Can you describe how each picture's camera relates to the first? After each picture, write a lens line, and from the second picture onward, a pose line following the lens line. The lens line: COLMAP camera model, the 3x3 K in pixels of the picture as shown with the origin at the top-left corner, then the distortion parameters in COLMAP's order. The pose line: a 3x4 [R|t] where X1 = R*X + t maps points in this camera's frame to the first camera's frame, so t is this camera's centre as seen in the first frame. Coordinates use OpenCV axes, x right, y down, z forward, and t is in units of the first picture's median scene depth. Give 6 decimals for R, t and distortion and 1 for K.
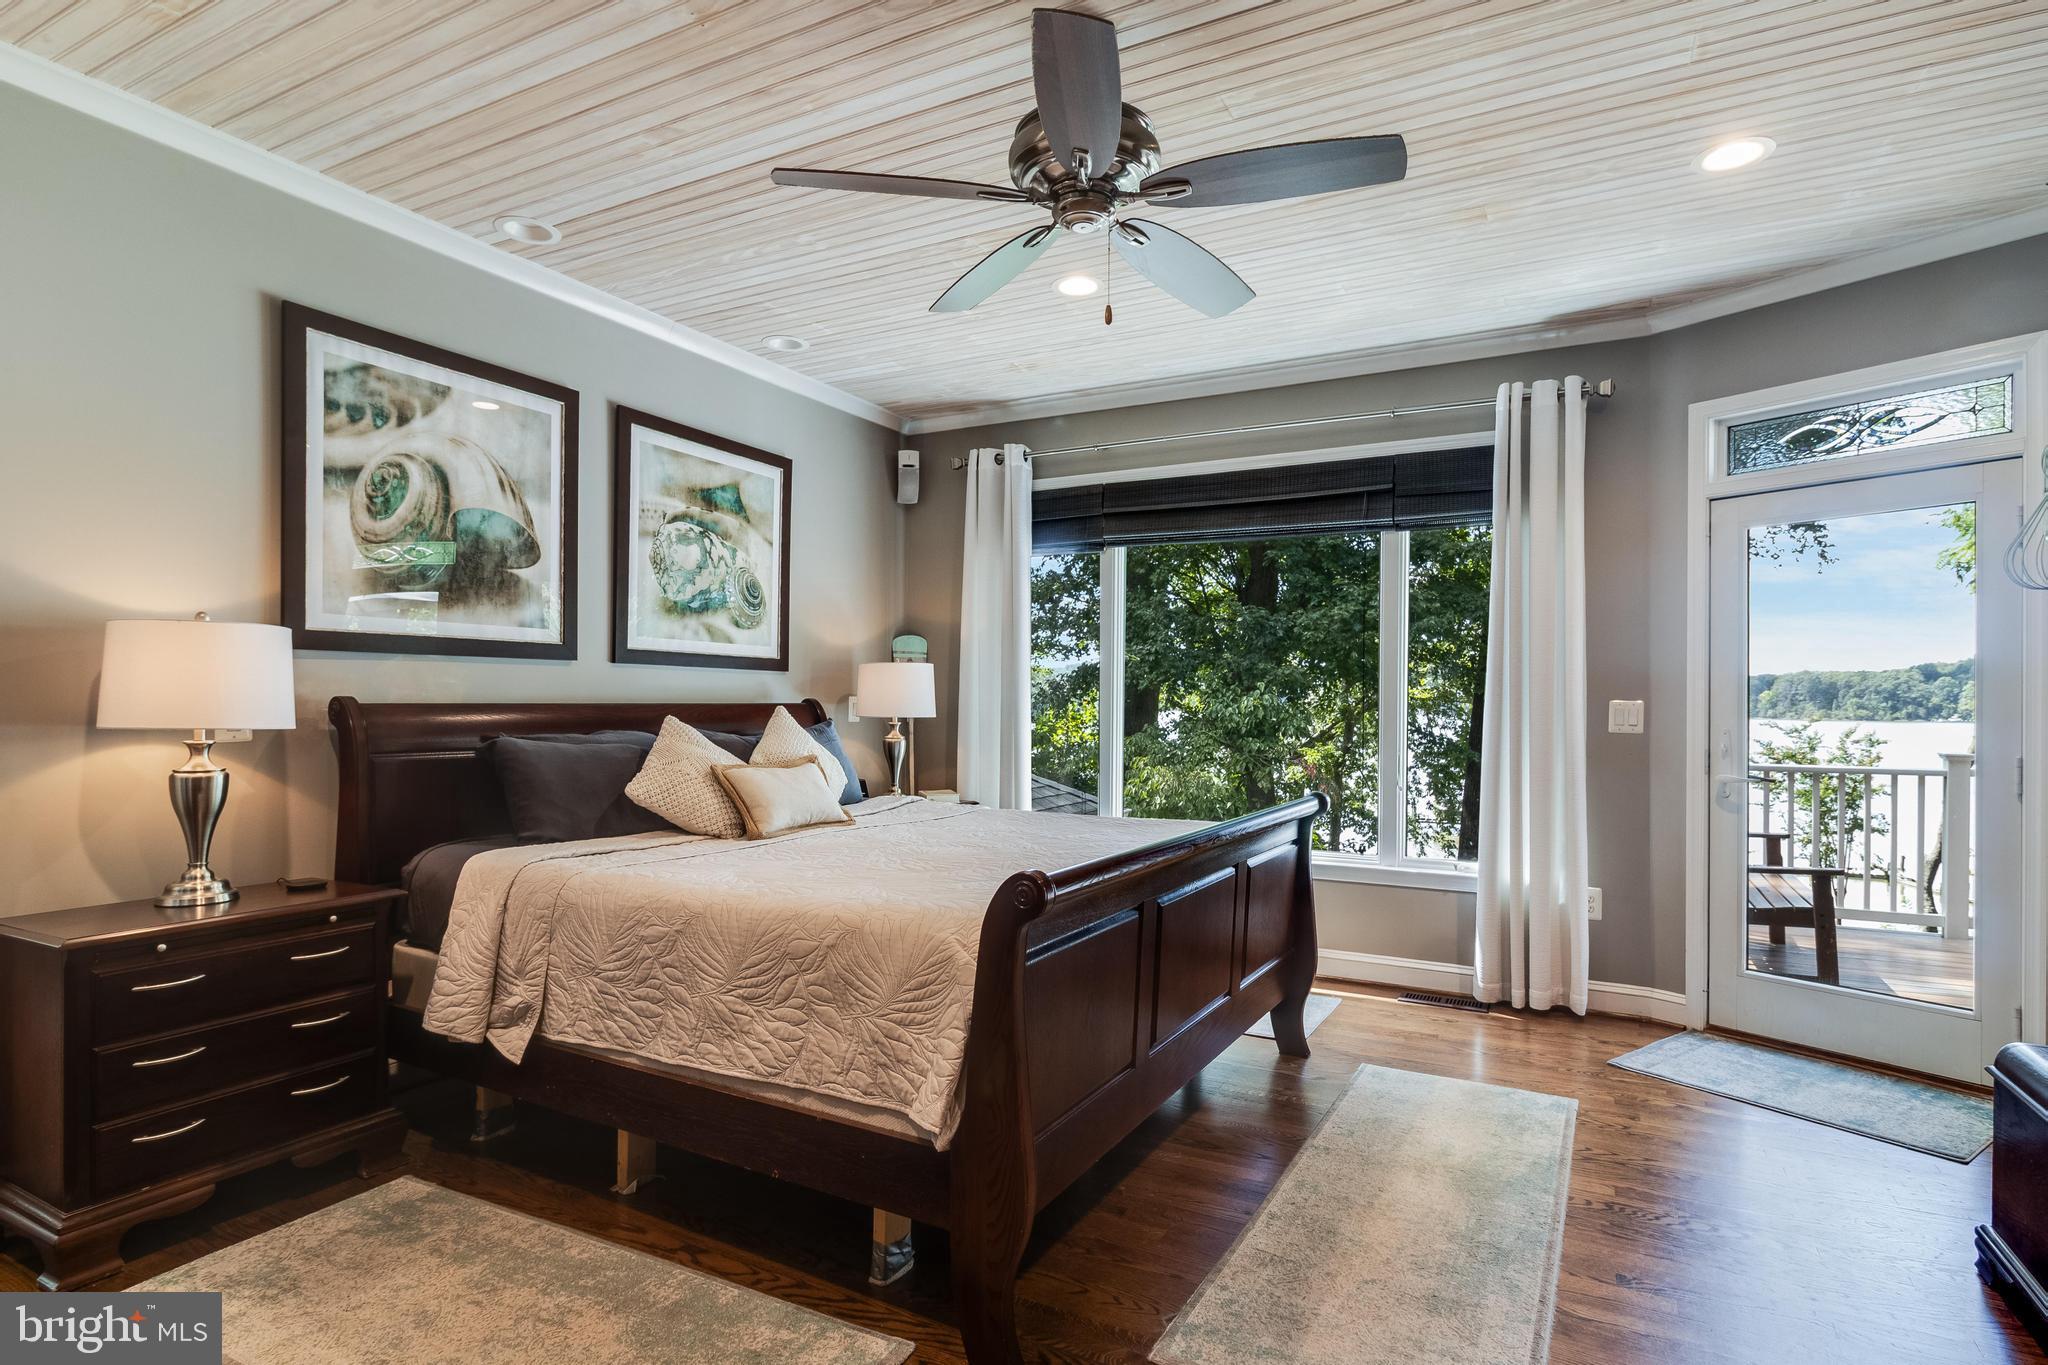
lens RADIAL K [[1042.2, 0, 1034.0], [0, 1042.2, 695.2], [0, 0, 1]] dist [-0.001481, -0.000862]
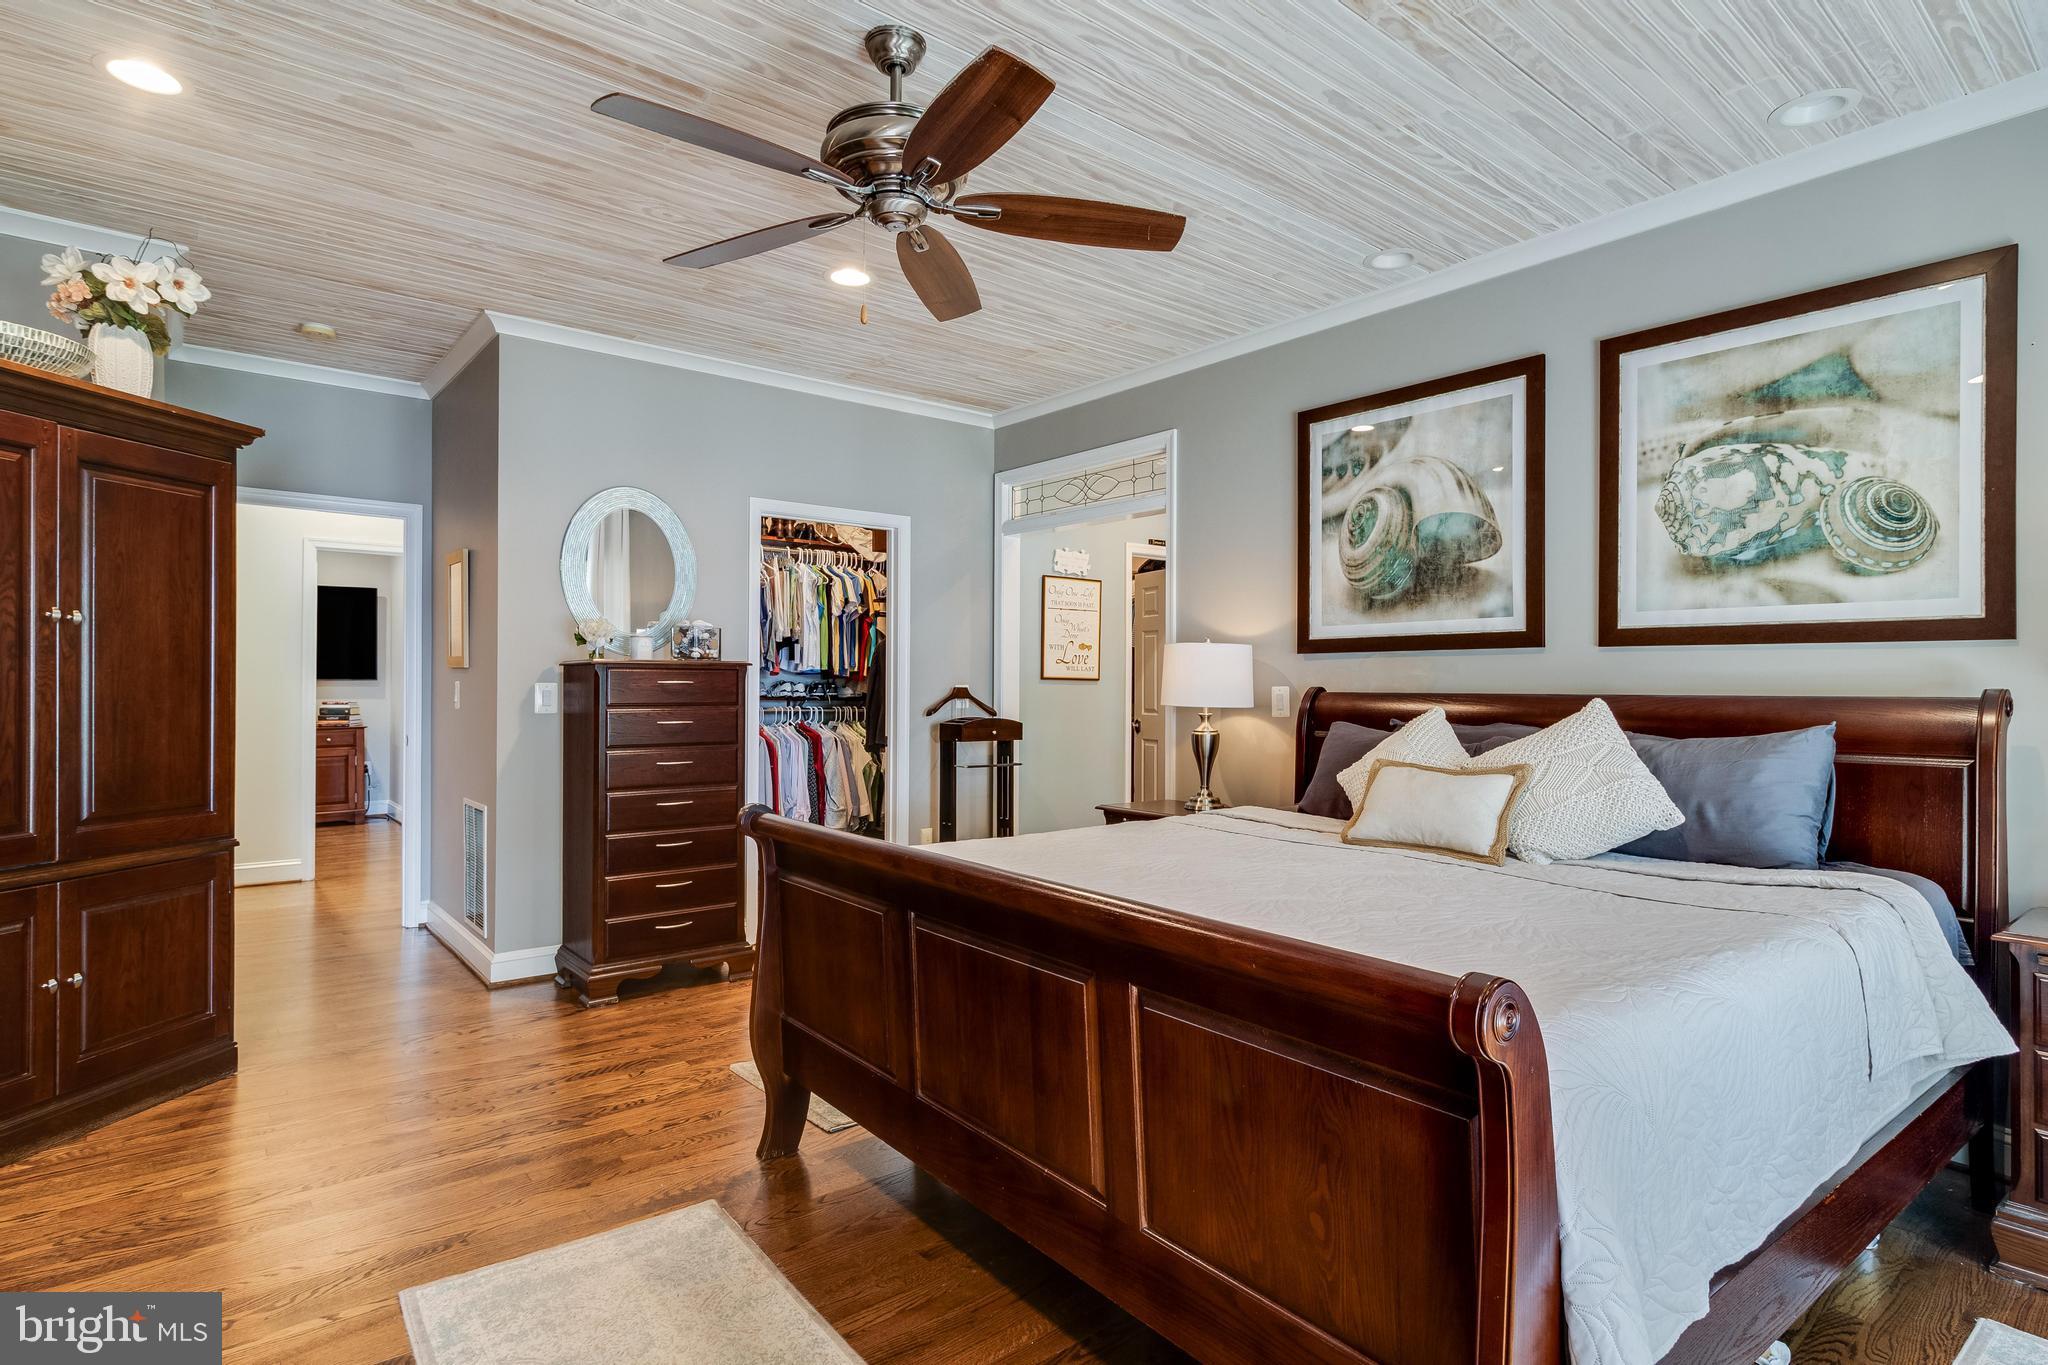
lens RADIAL K [[1042.2, 0, 1029.9], [0, 1042.2, 681.2], [0, 0, 1]] dist [-0.001481, -0.000862]
pose [[-0.387459, -0.010834, -0.921823, 0.596584], [-0.001309, 0.999936, -0.011202, 0.007678], [0.921886, -0.003134, -0.387449, 0.965196]]
